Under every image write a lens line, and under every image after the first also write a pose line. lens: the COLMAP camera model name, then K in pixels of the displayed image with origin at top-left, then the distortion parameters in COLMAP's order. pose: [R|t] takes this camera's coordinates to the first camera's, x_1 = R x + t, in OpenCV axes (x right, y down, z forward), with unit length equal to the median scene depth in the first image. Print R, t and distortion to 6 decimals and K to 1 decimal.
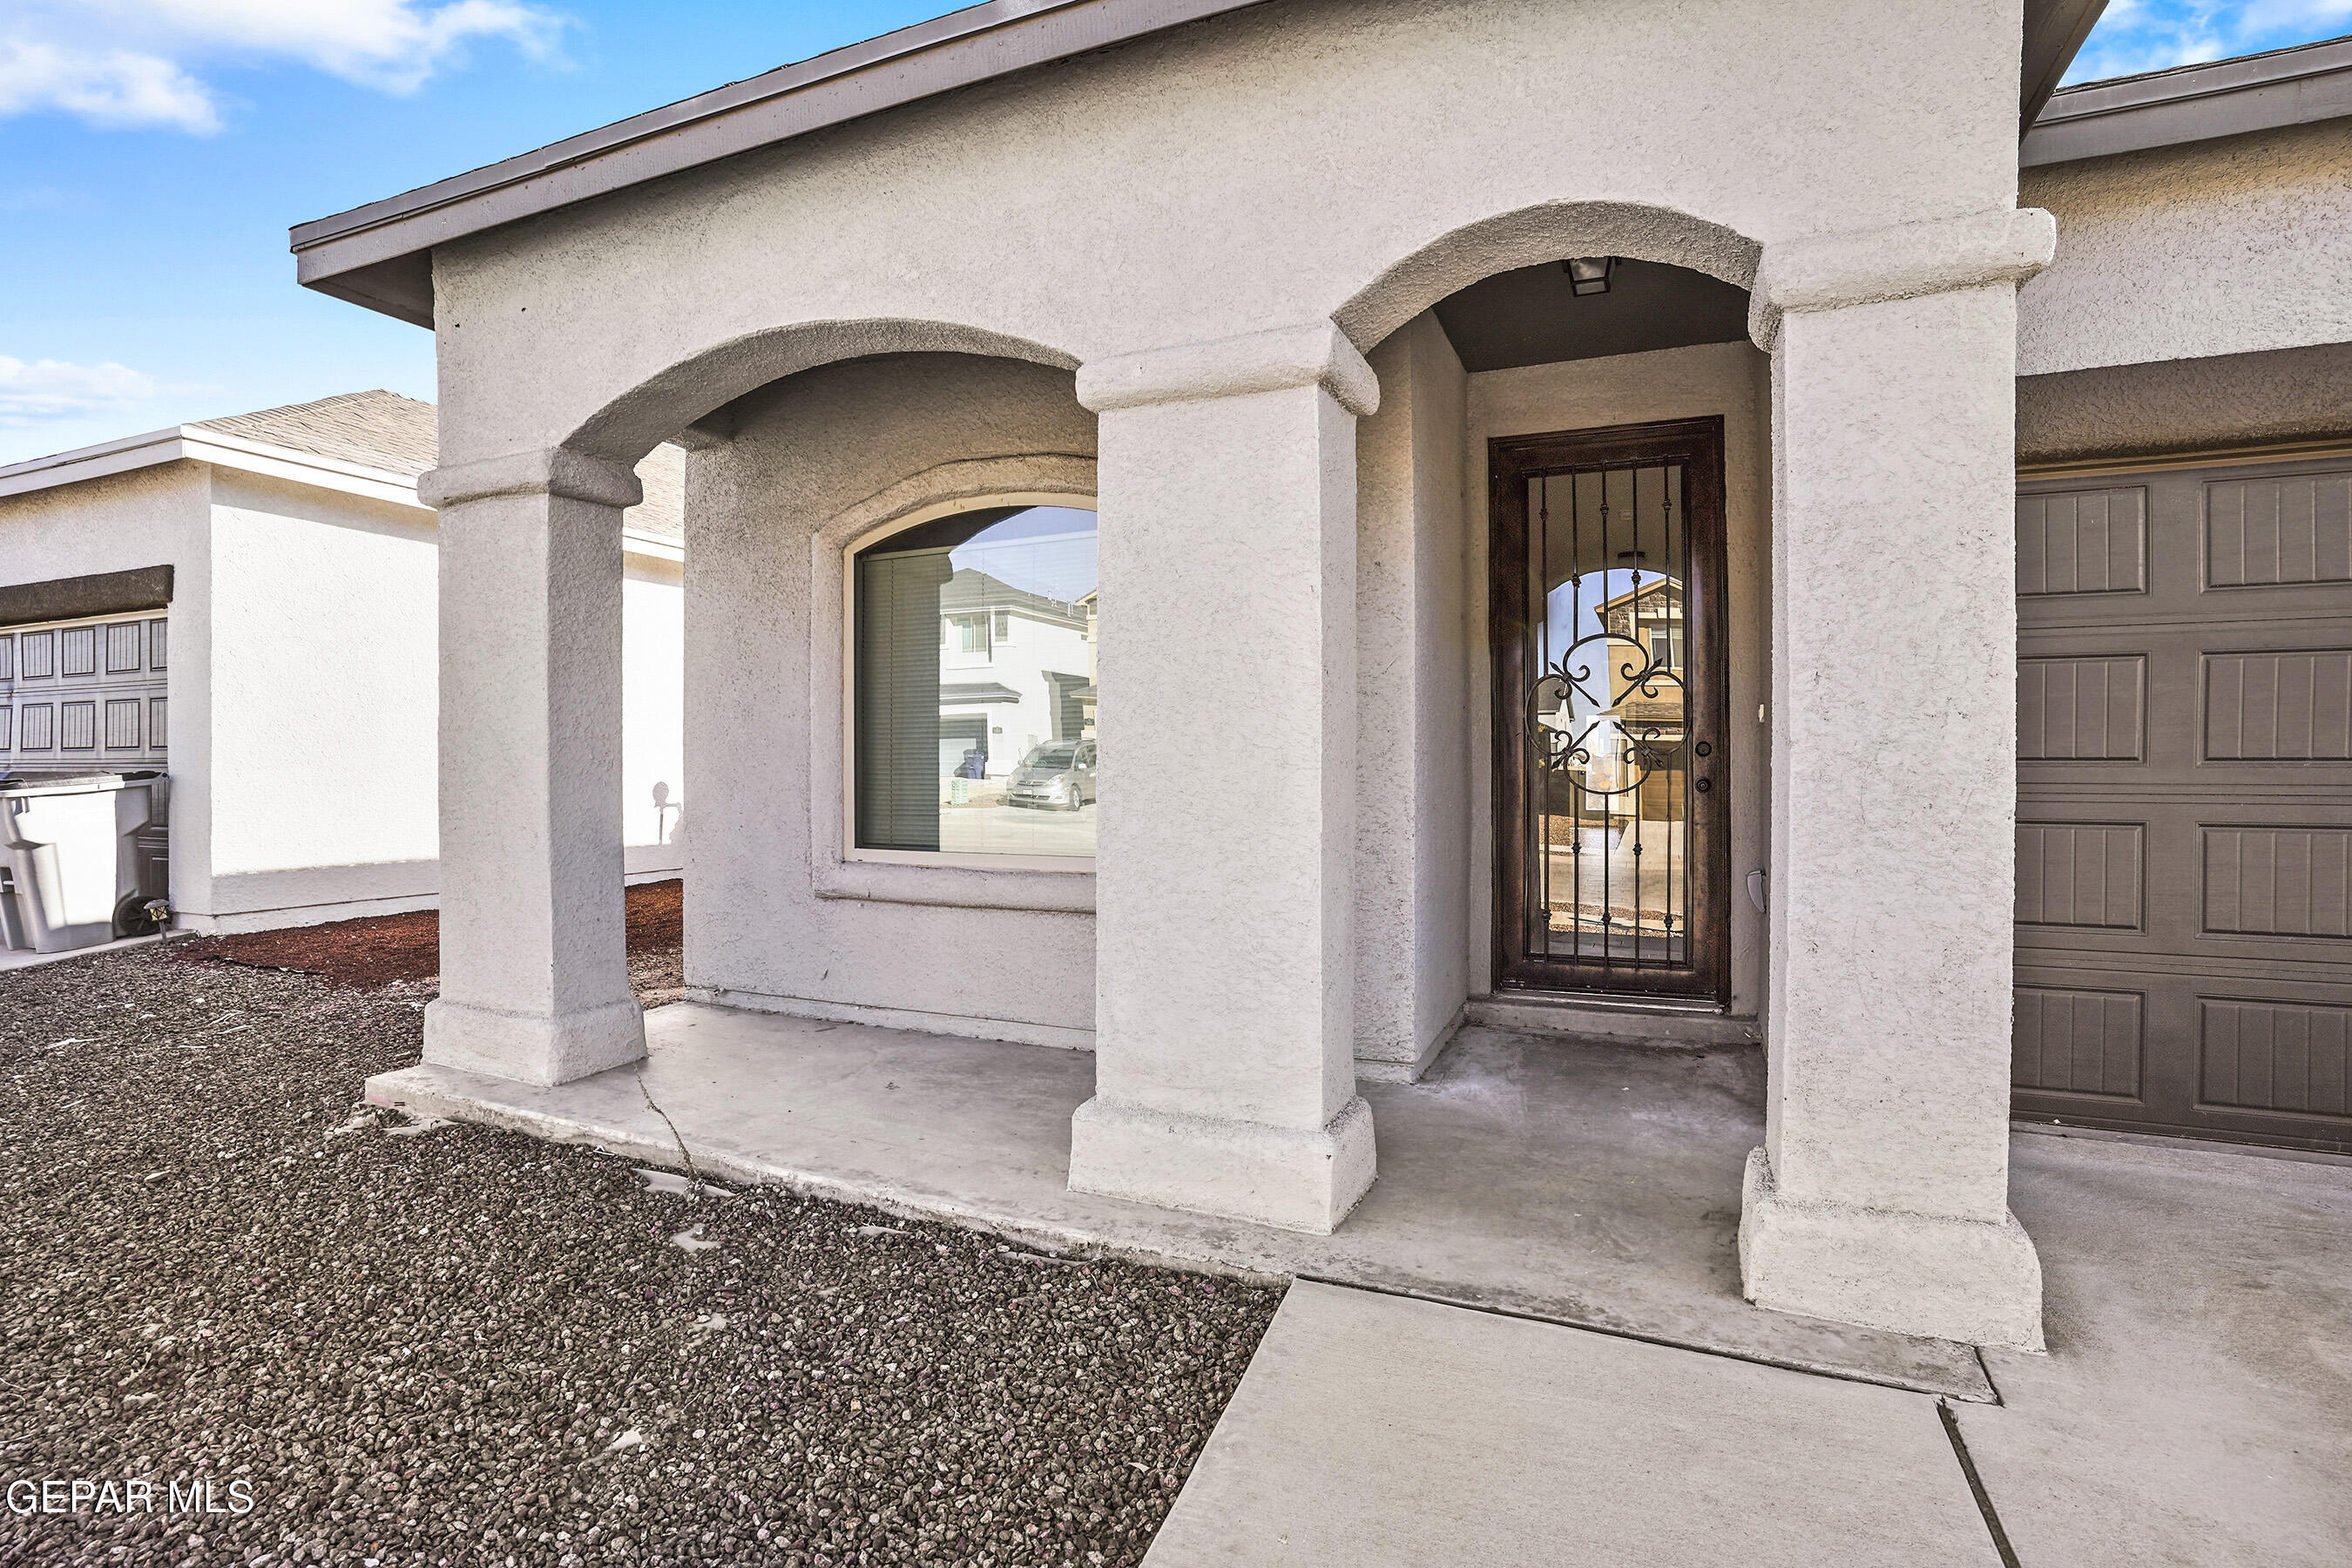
lens RADIAL K [[1170.3, 0, 1149.3], [0, 1170.3, 774.5], [0, 0, 1]] dist [-0.080386, 0.039587]
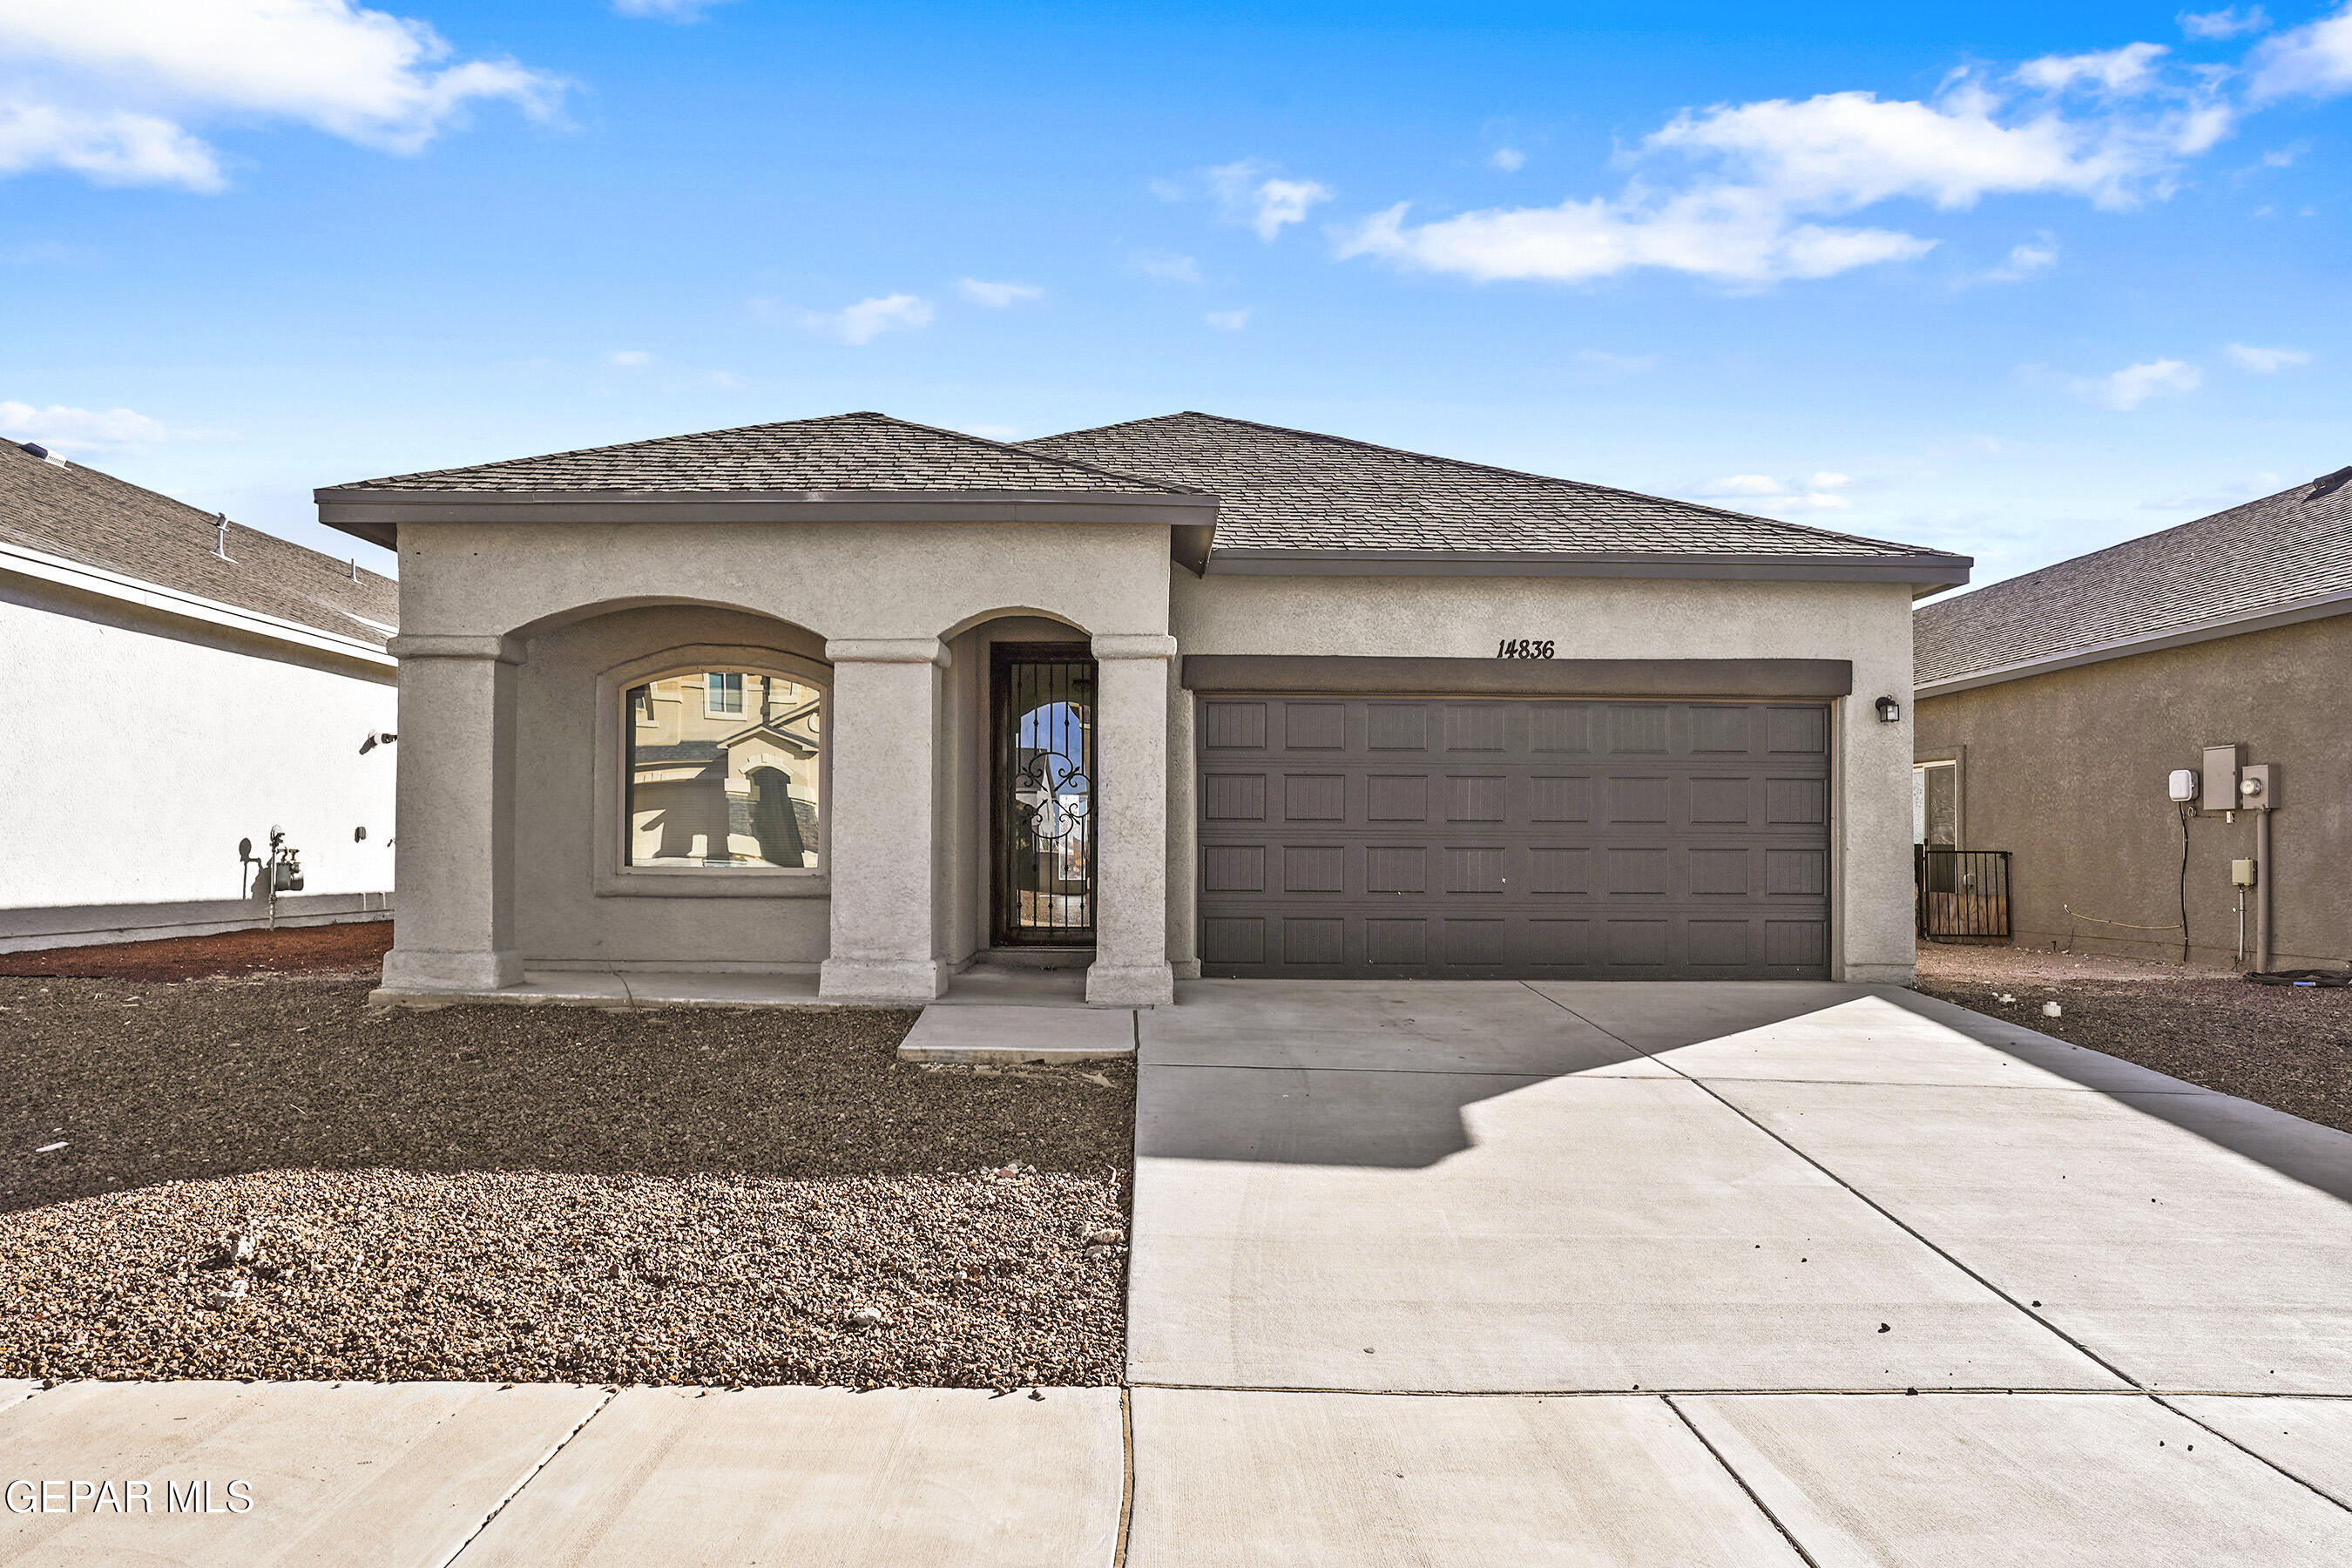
lens RADIAL K [[1445.8, 0, 1167.5], [0, 1445.8, 815.4], [0, 0, 1]] dist [-0.024046, 0.002482]
pose [[0.910653, 0.015595, 0.412878, -0.484392], [-0.002144, 0.999452, -0.033020, 0.069456], [-0.413166, 0.029184, 0.910188, -1.468196]]
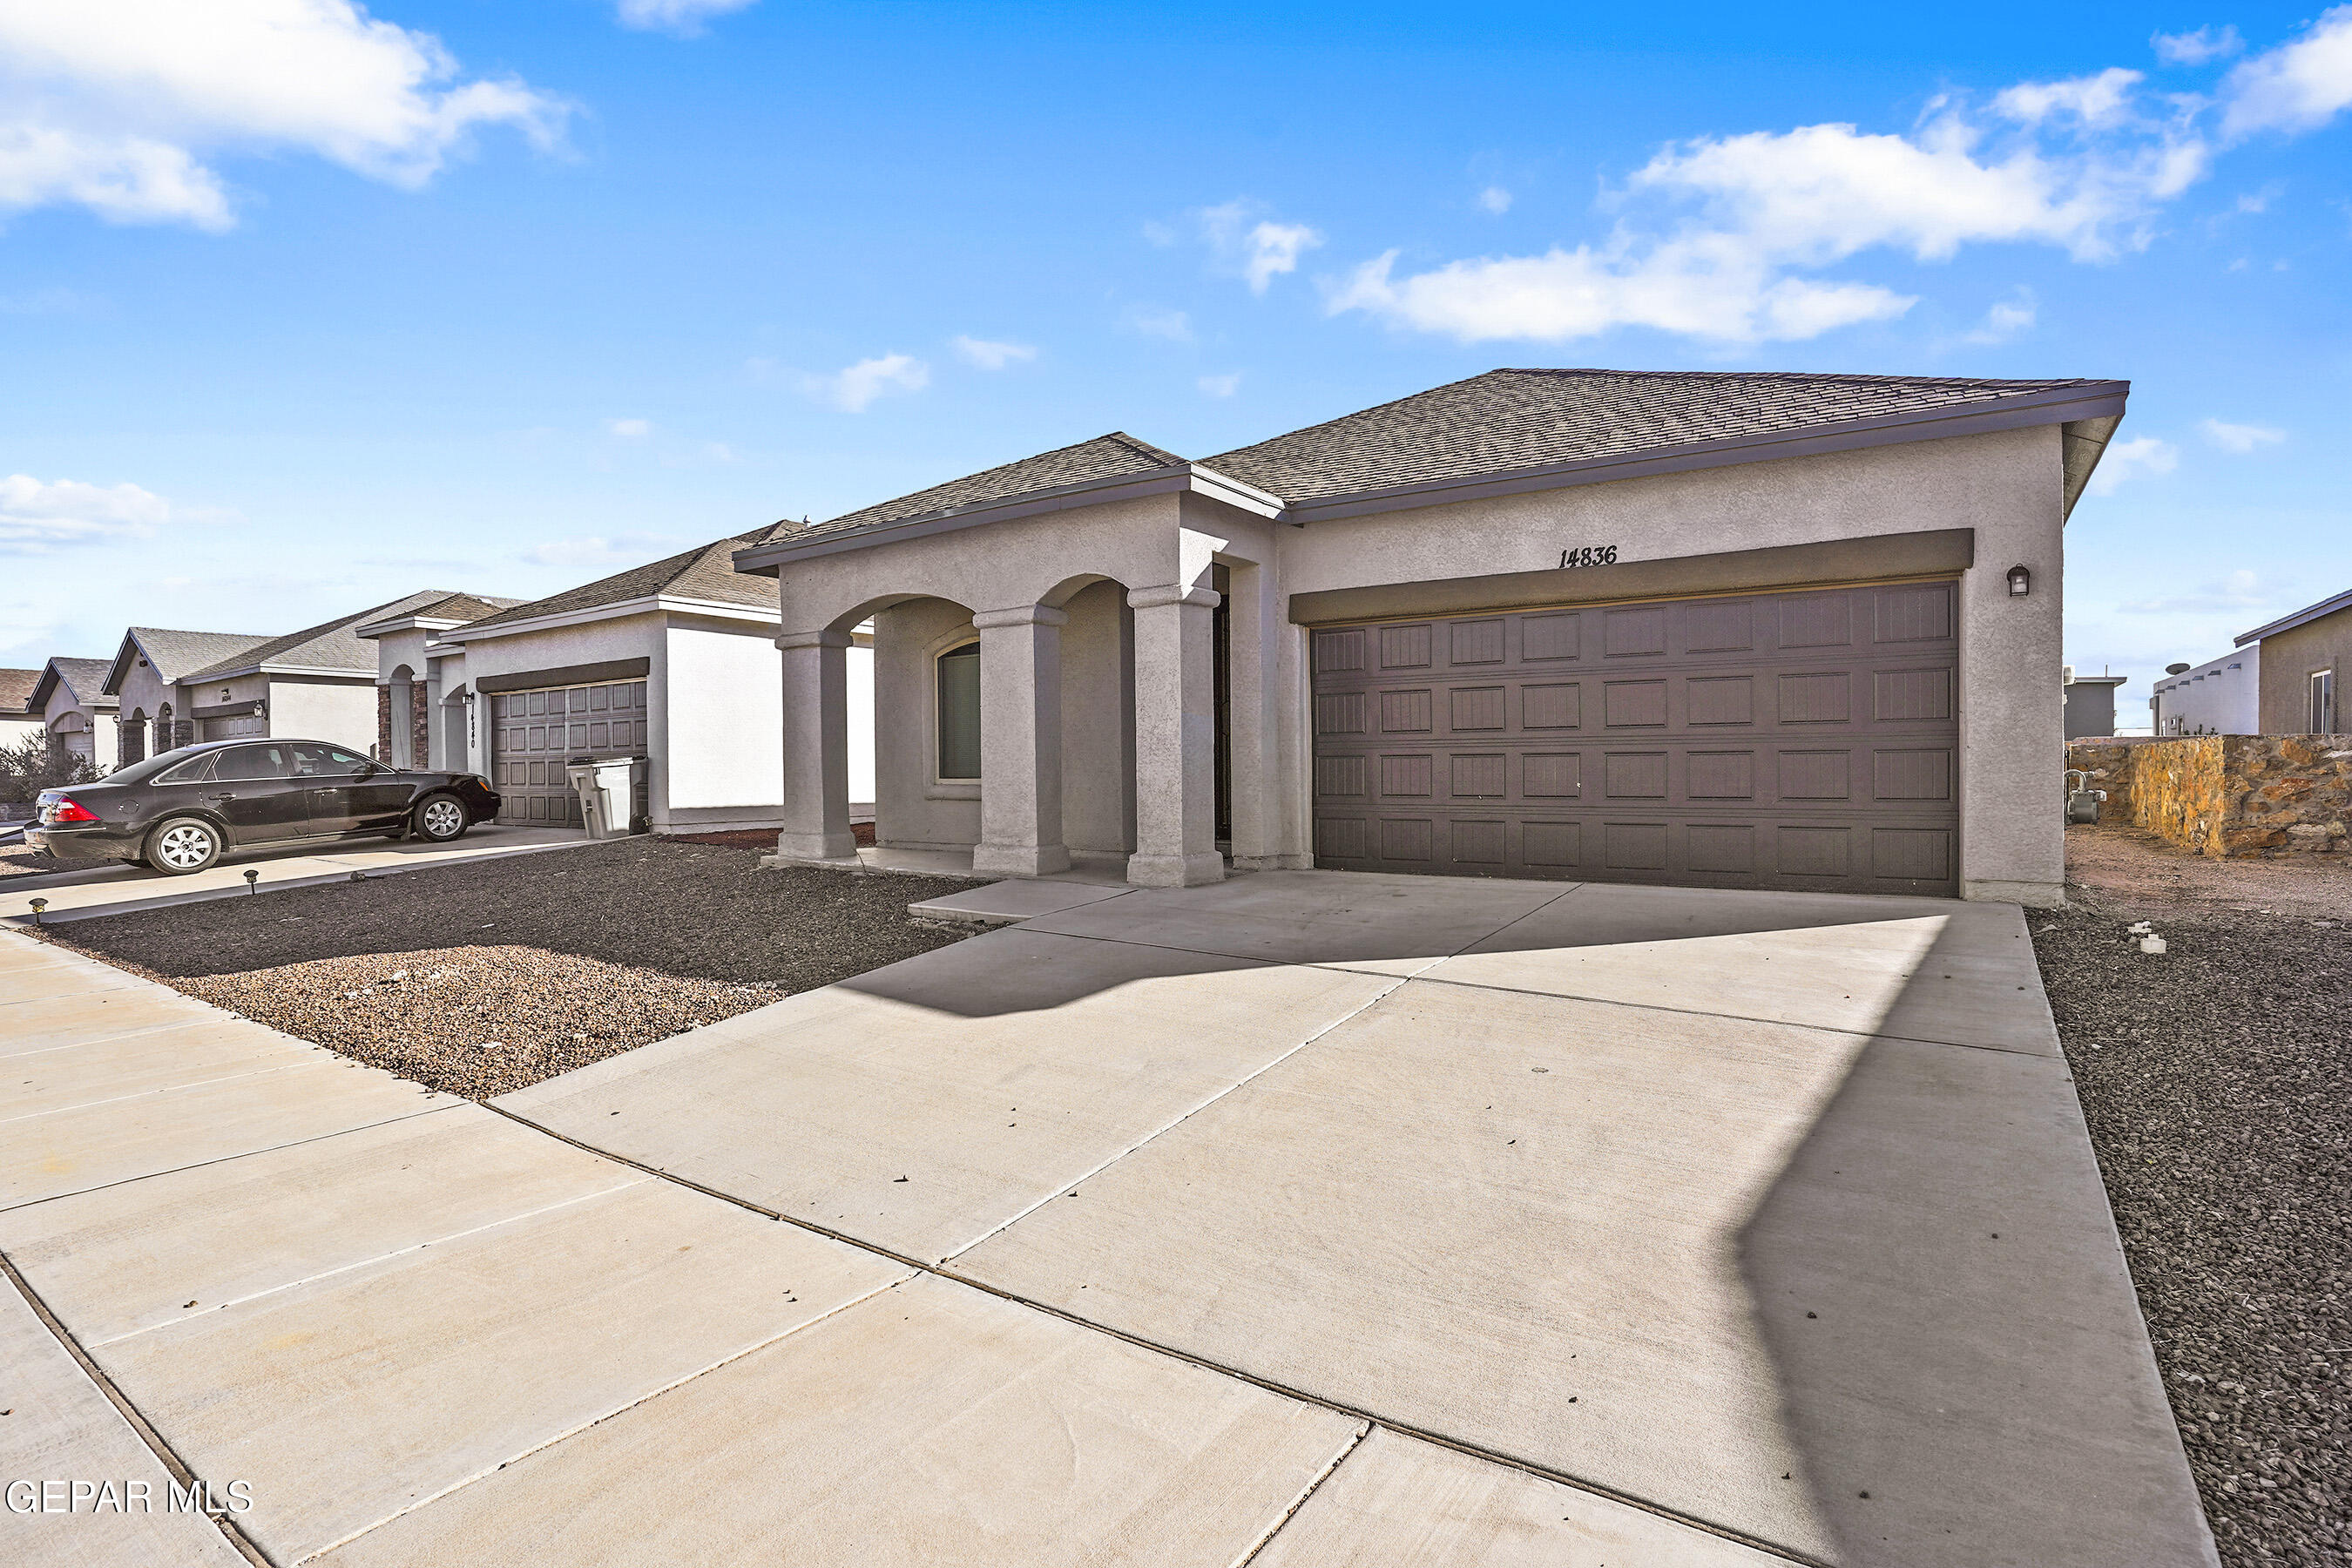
lens RADIAL K [[1170.3, 0, 1149.3], [0, 1170.3, 774.5], [0, 0, 1]] dist [-0.080386, 0.039587]
pose [[0.979883, -0.008593, -0.199388, 0.817049], [0.007882, 0.999959, -0.004360, 0.083705], [0.199418, 0.002700, 0.979911, -1.603837]]
